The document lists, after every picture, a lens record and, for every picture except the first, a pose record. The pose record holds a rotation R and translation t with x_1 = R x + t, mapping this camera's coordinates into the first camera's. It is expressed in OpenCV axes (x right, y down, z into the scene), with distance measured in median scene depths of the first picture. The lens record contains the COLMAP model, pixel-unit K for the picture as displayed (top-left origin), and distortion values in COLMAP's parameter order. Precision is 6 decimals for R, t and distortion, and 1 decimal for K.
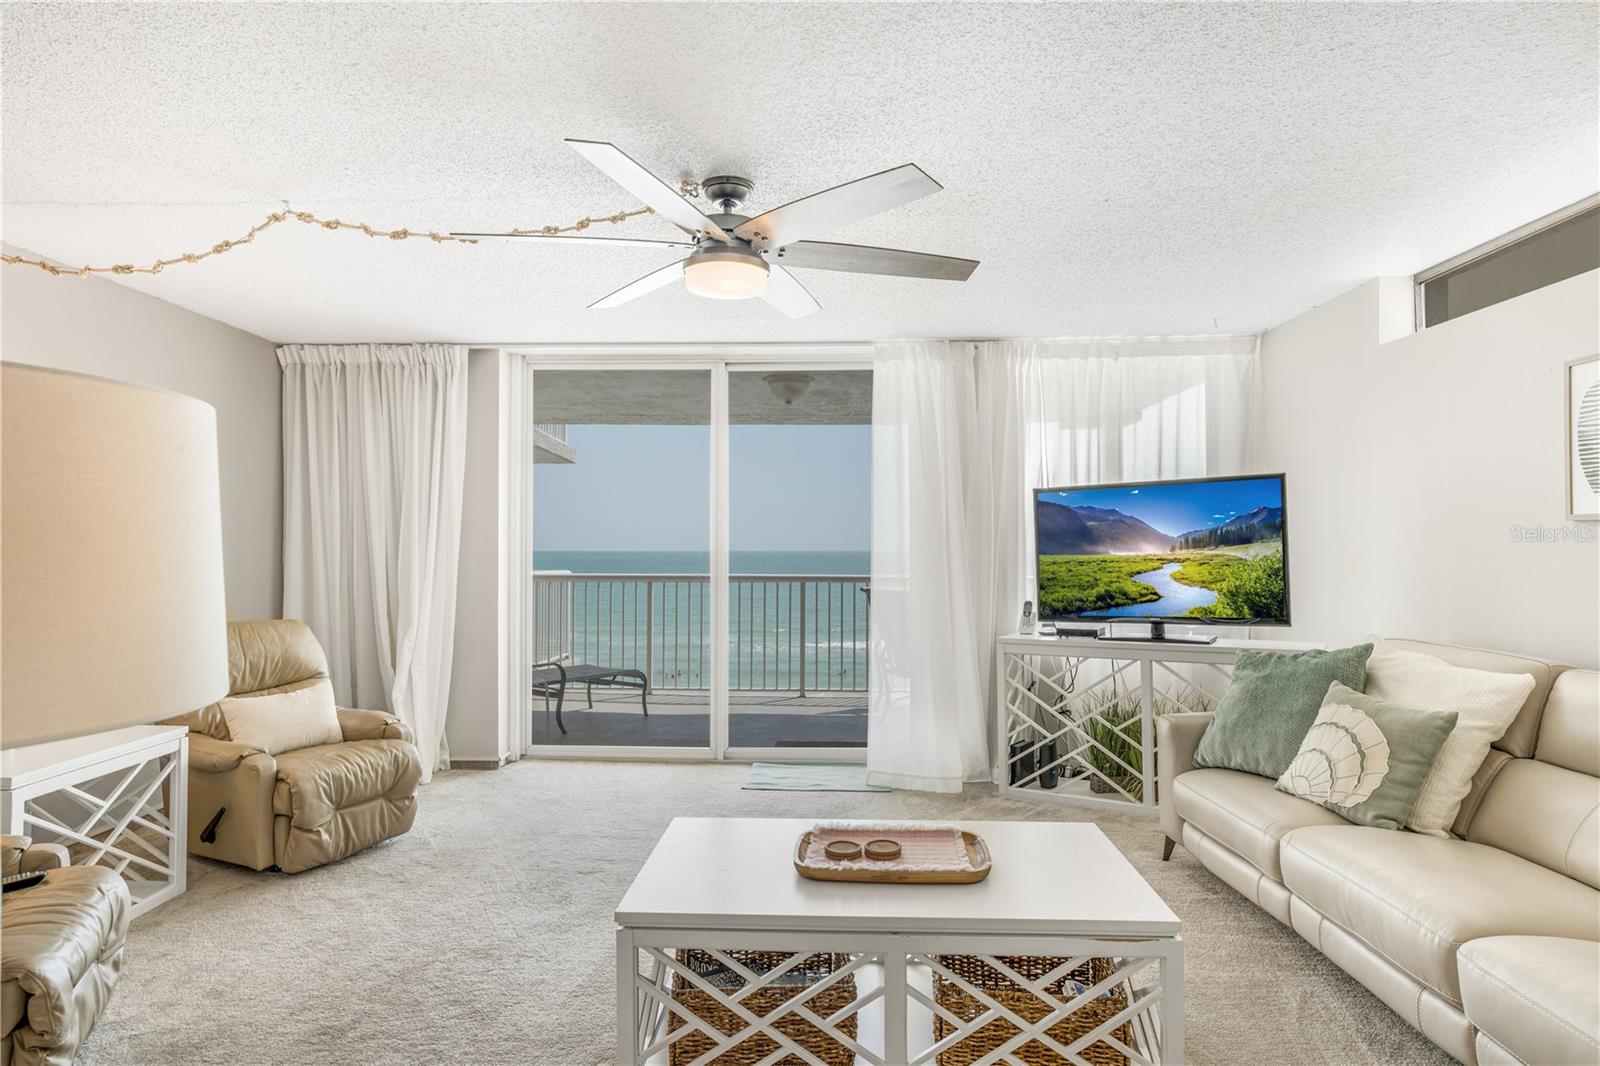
lens RADIAL K [[919.6, 0, 815.5], [0, 919.6, 501.8], [0, 0, 1]] dist [-0.041829, 0.025247]
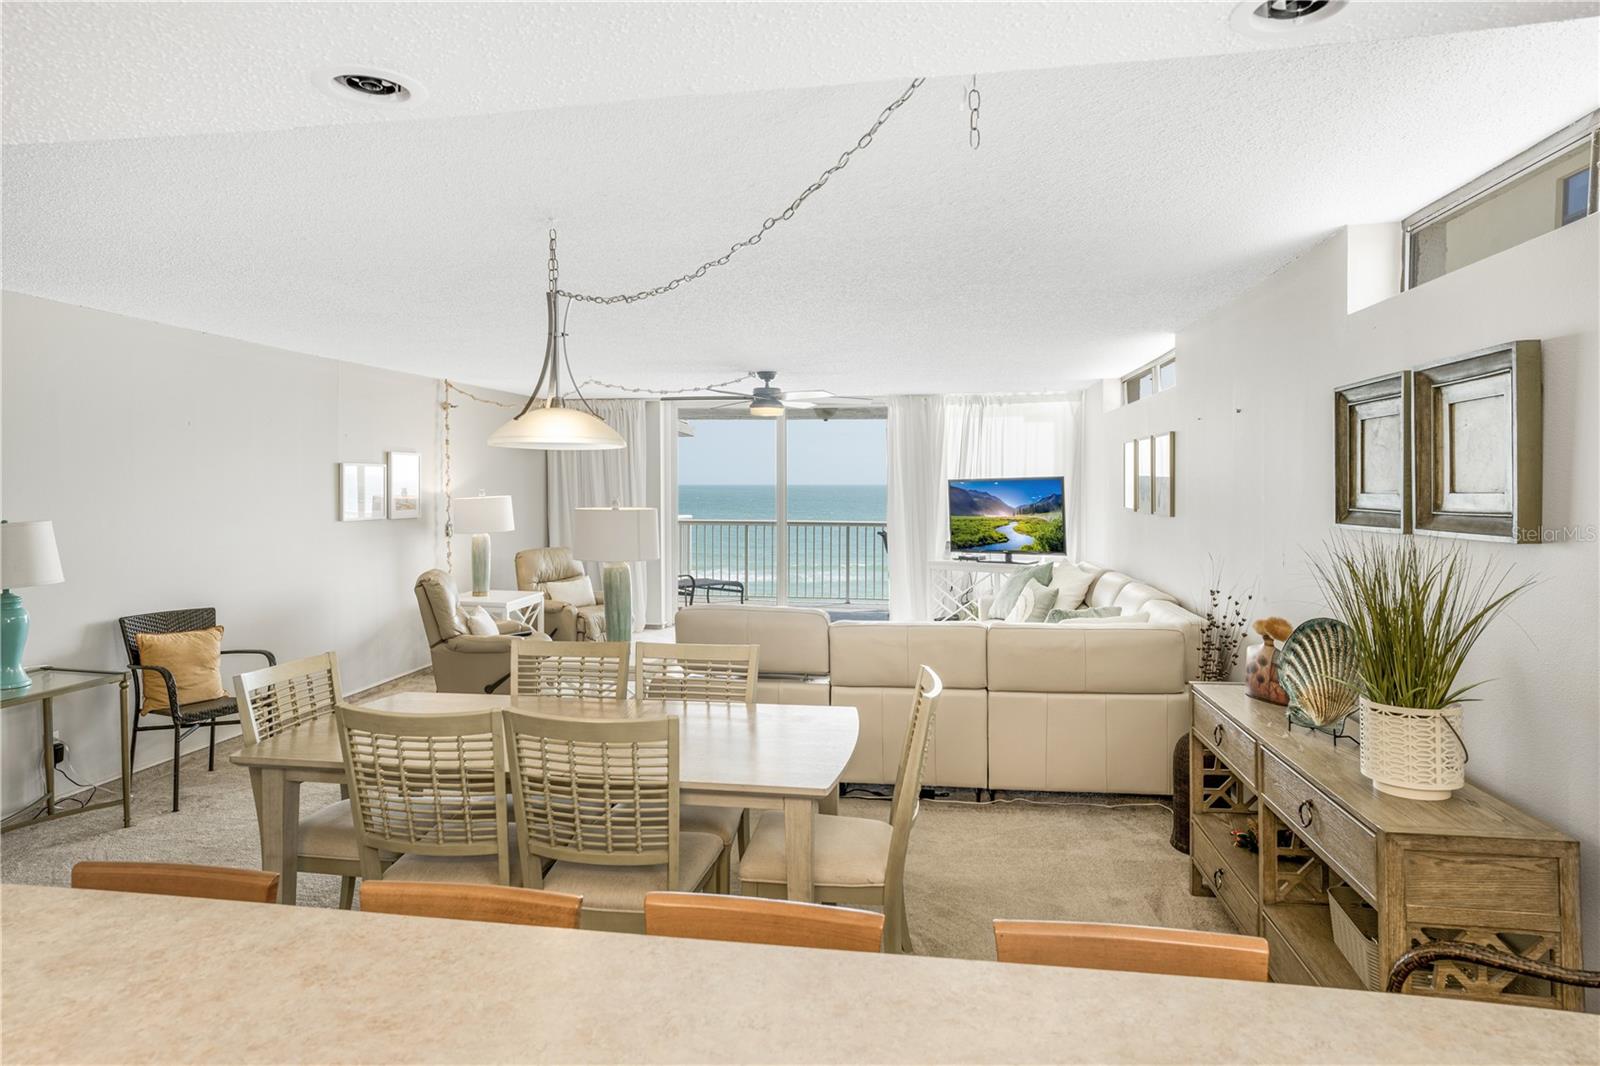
lens RADIAL K [[945.4, 0, 796.1], [0, 945.4, 467.0], [0, 0, 1]] dist [-0.026576, 0.030476]
pose [[0.990560, -0.001036, -0.137073, 0.205018], [0.005534, 0.999459, 0.032435, -0.107328], [0.136965, -0.032888, 0.990030, -0.949186]]
